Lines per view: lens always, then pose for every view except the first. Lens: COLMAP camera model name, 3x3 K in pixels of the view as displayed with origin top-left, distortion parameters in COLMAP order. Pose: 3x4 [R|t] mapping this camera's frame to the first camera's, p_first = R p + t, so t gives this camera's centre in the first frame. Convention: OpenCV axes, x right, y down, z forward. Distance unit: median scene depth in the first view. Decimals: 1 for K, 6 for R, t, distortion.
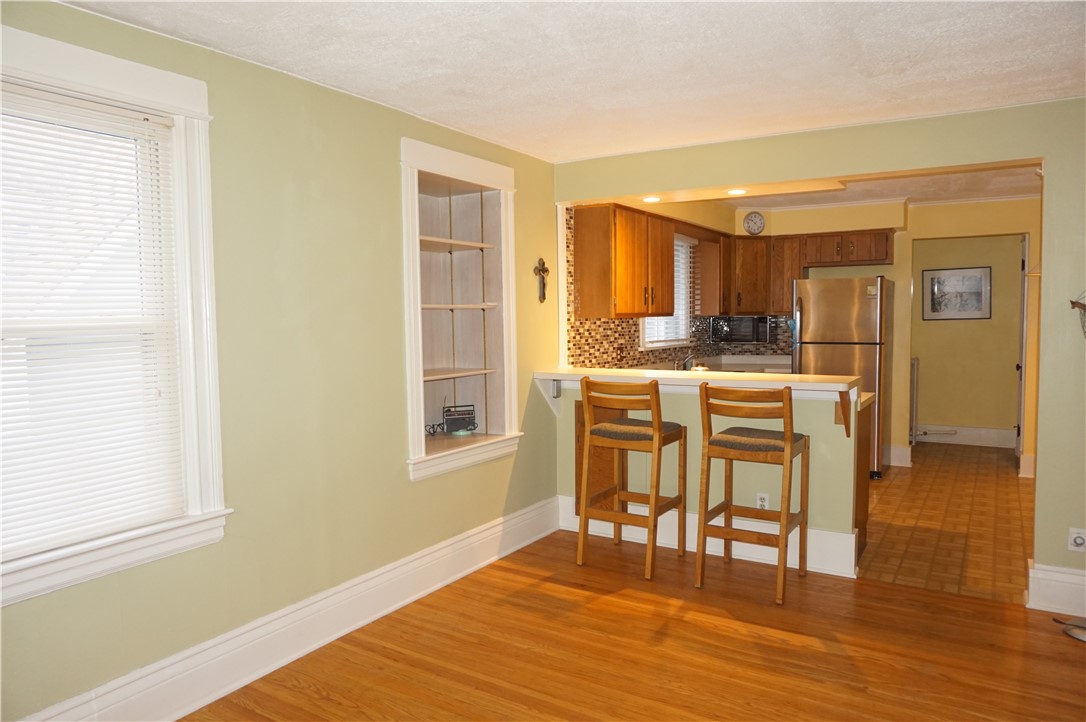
lens RADIAL K [[735.3, 0, 540.0], [0, 735.3, 361.1], [0, 0, 1]] dist [-0.047175, 0.032830]
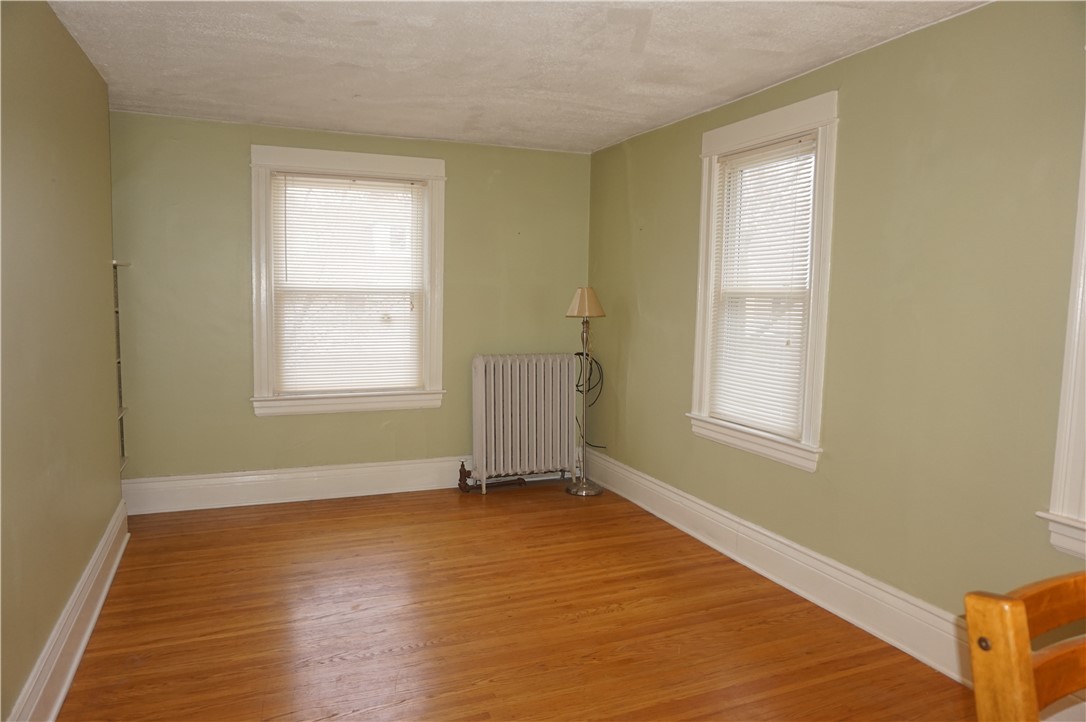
lens RADIAL K [[735.3, 0, 543.9], [0, 735.3, 359.7], [0, 0, 1]] dist [-0.047175, 0.032830]
pose [[-0.582494, 0.080484, -0.808841, 0.442421], [-0.059939, 0.988124, 0.141489, -0.047564], [0.810622, 0.130897, -0.570752, 0.729352]]
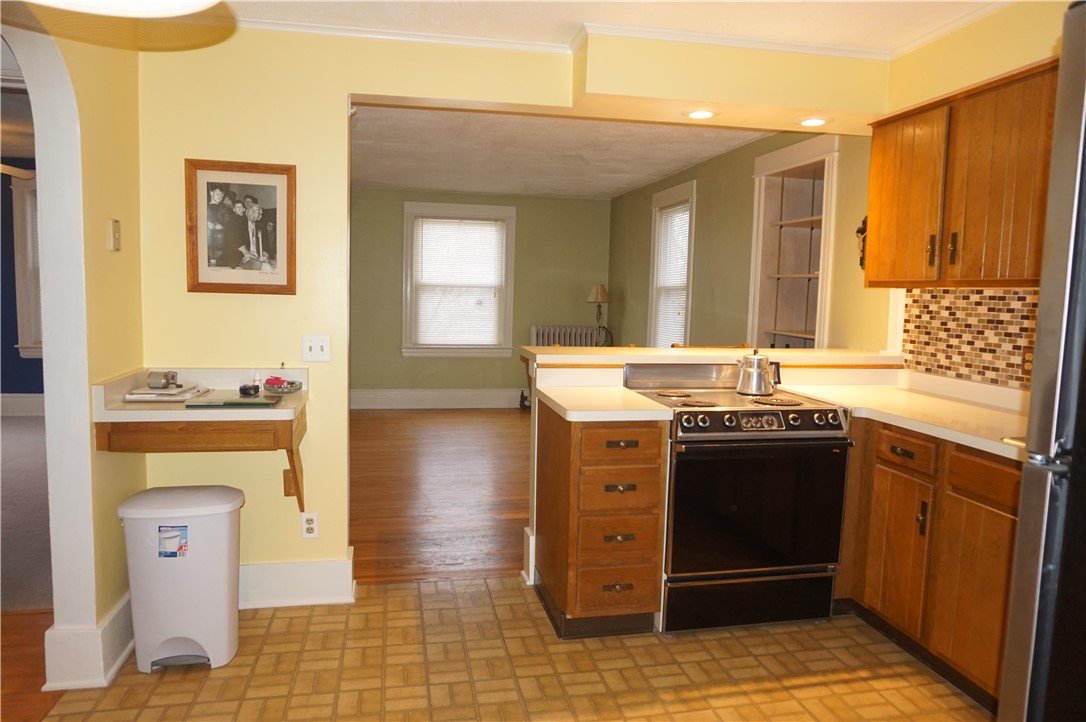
lens RADIAL K [[735.3, 0, 538.9], [0, 735.3, 359.3], [0, 0, 1]] dist [-0.047175, 0.032830]
pose [[-0.727246, 0.062984, -0.683481, 0.820667], [-0.054073, 0.987429, 0.148529, -0.078393], [0.684244, 0.144975, -0.714698, 1.307609]]
